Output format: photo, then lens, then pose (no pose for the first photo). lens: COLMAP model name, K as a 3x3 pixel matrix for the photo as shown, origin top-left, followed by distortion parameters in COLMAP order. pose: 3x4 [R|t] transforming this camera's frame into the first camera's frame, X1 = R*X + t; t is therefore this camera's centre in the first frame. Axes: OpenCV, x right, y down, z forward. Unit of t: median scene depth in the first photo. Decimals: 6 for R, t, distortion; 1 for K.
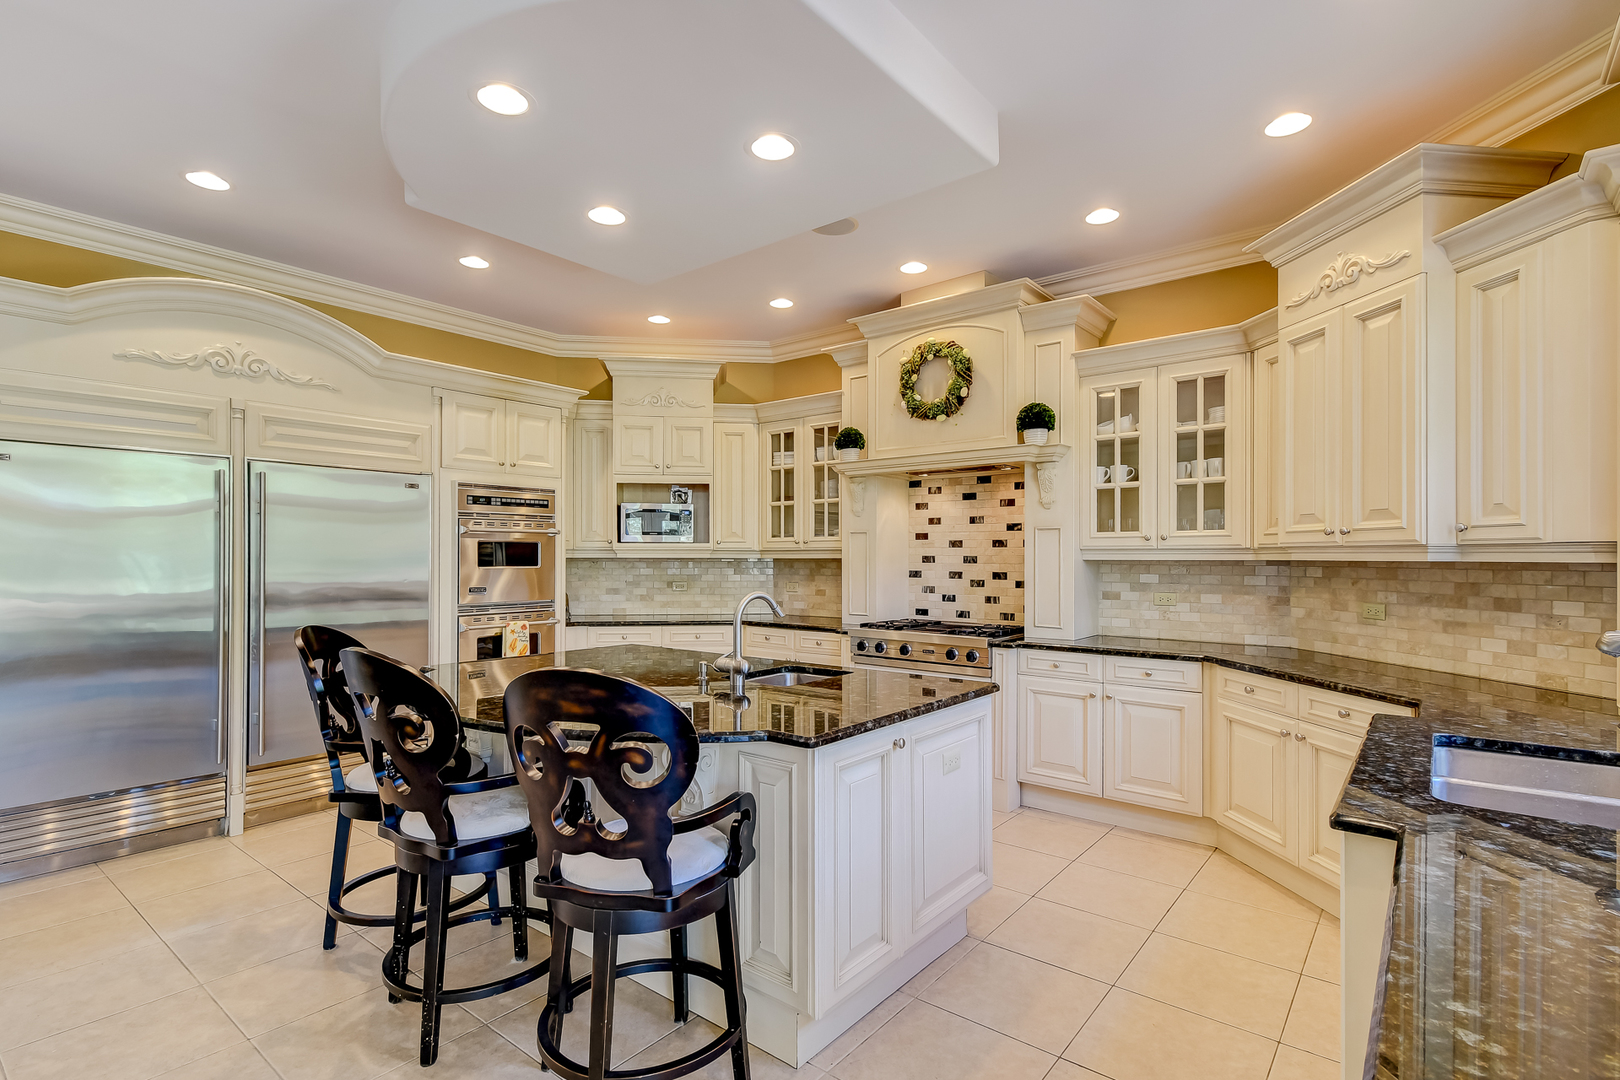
lens RADIAL K [[775.4, 0, 800.3], [0, 775.4, 560.7], [0, 0, 1]] dist [0.024742, -0.015396]
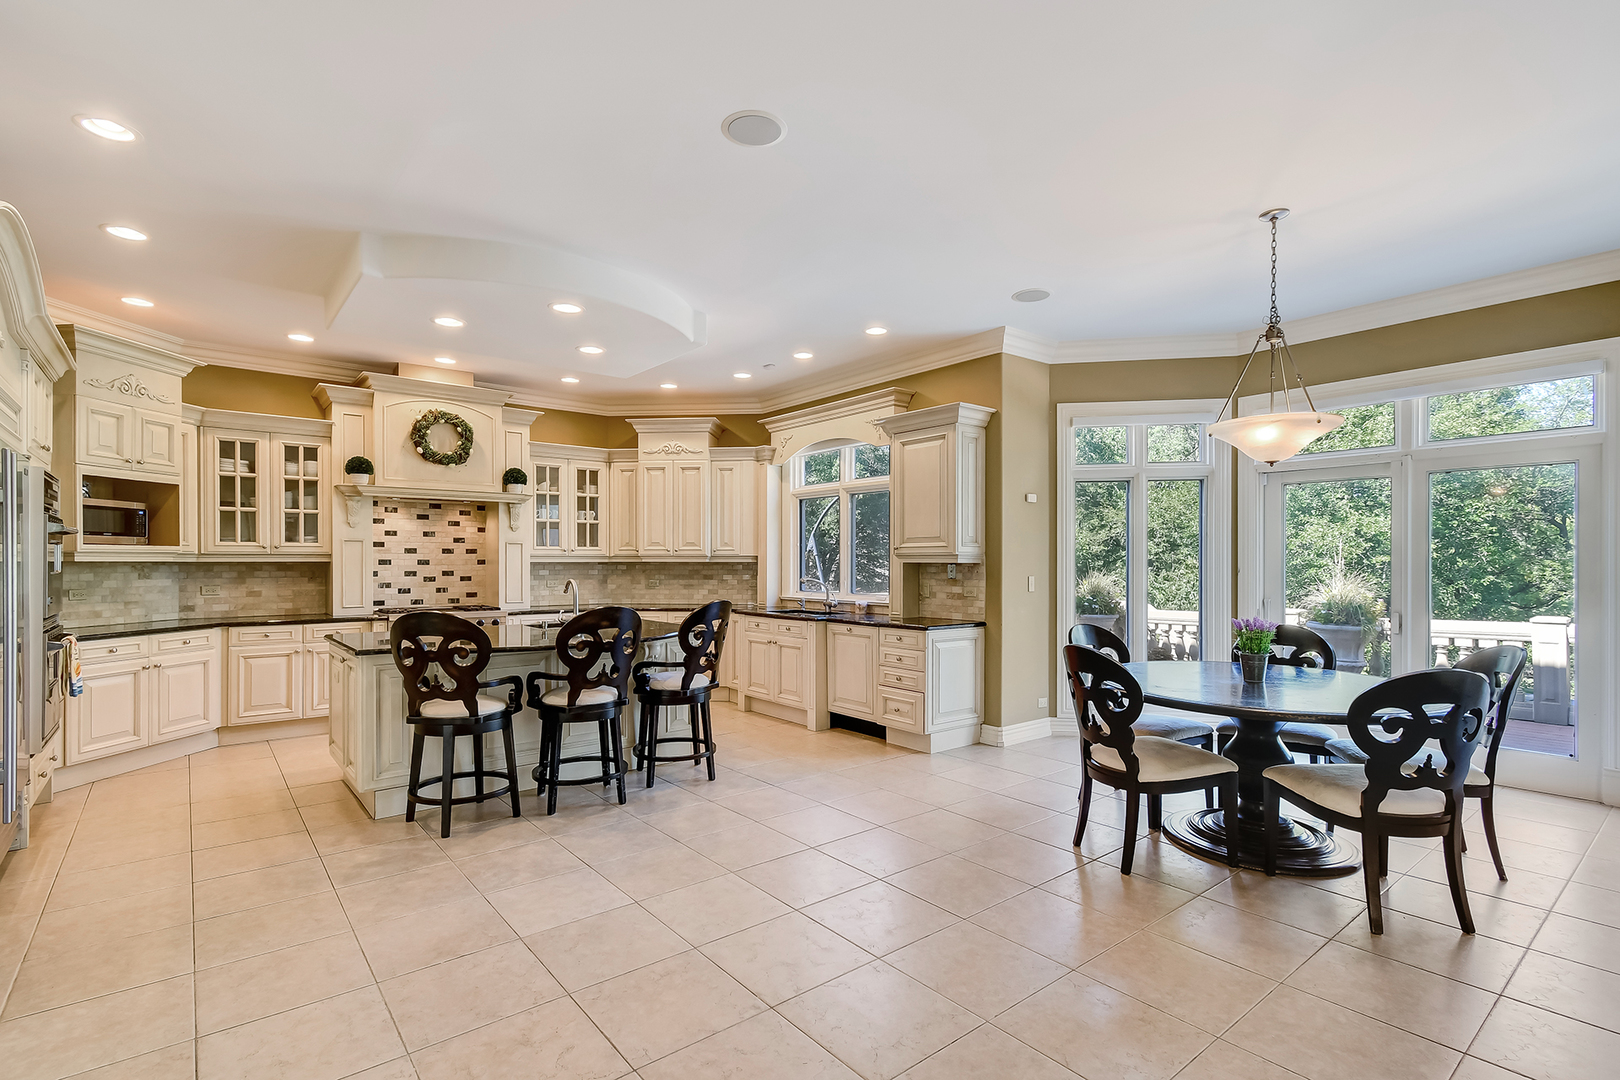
lens RADIAL K [[775.4, 0, 800.3], [0, 775.4, 560.7], [0, 0, 1]] dist [0.024742, -0.015396]
pose [[0.209503, -0.000085, 0.977808, -1.051942], [0.005481, 0.999984, -0.001088, 0.001014], [-0.977793, 0.005587, 0.209500, 0.047297]]
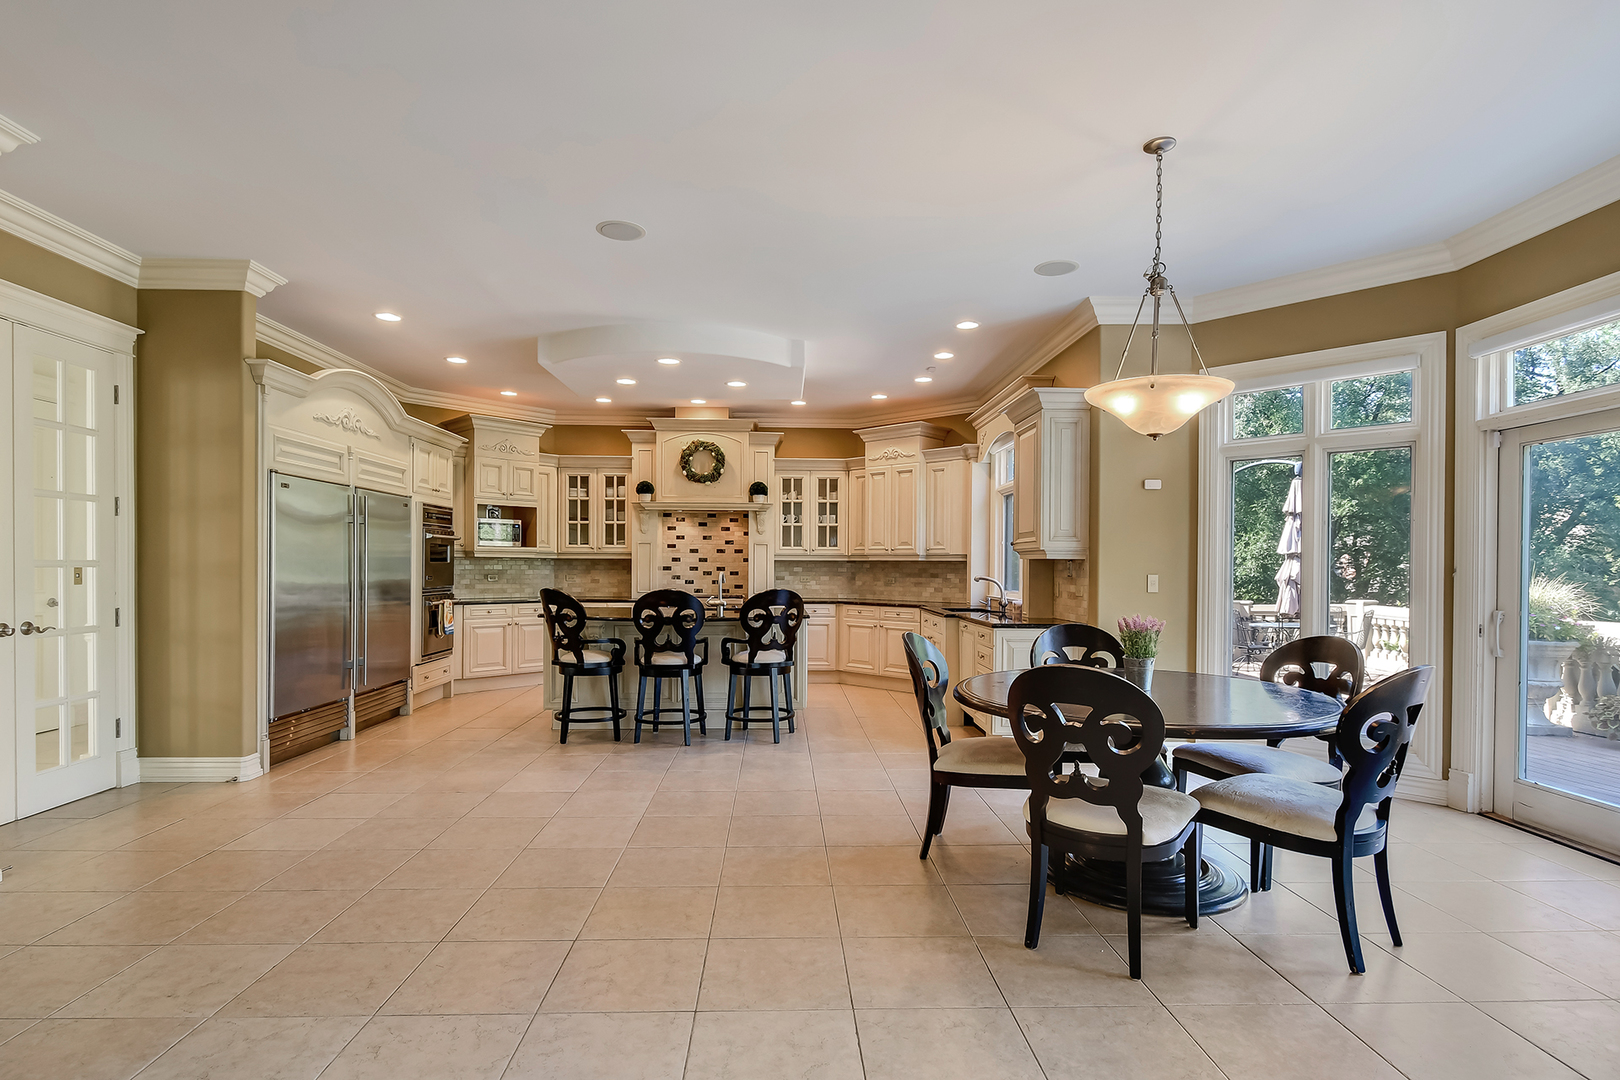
lens RADIAL K [[818.5, 0, 785.6], [0, 818.5, 570.3], [0, 0, 1]] dist [-0.001020, -0.000259]
pose [[0.764258, 0.000743, 0.644910, -0.882122], [-0.002664, 0.999994, 0.002004, 0.019015], [-0.644905, -0.003250, 0.764256, -0.578445]]
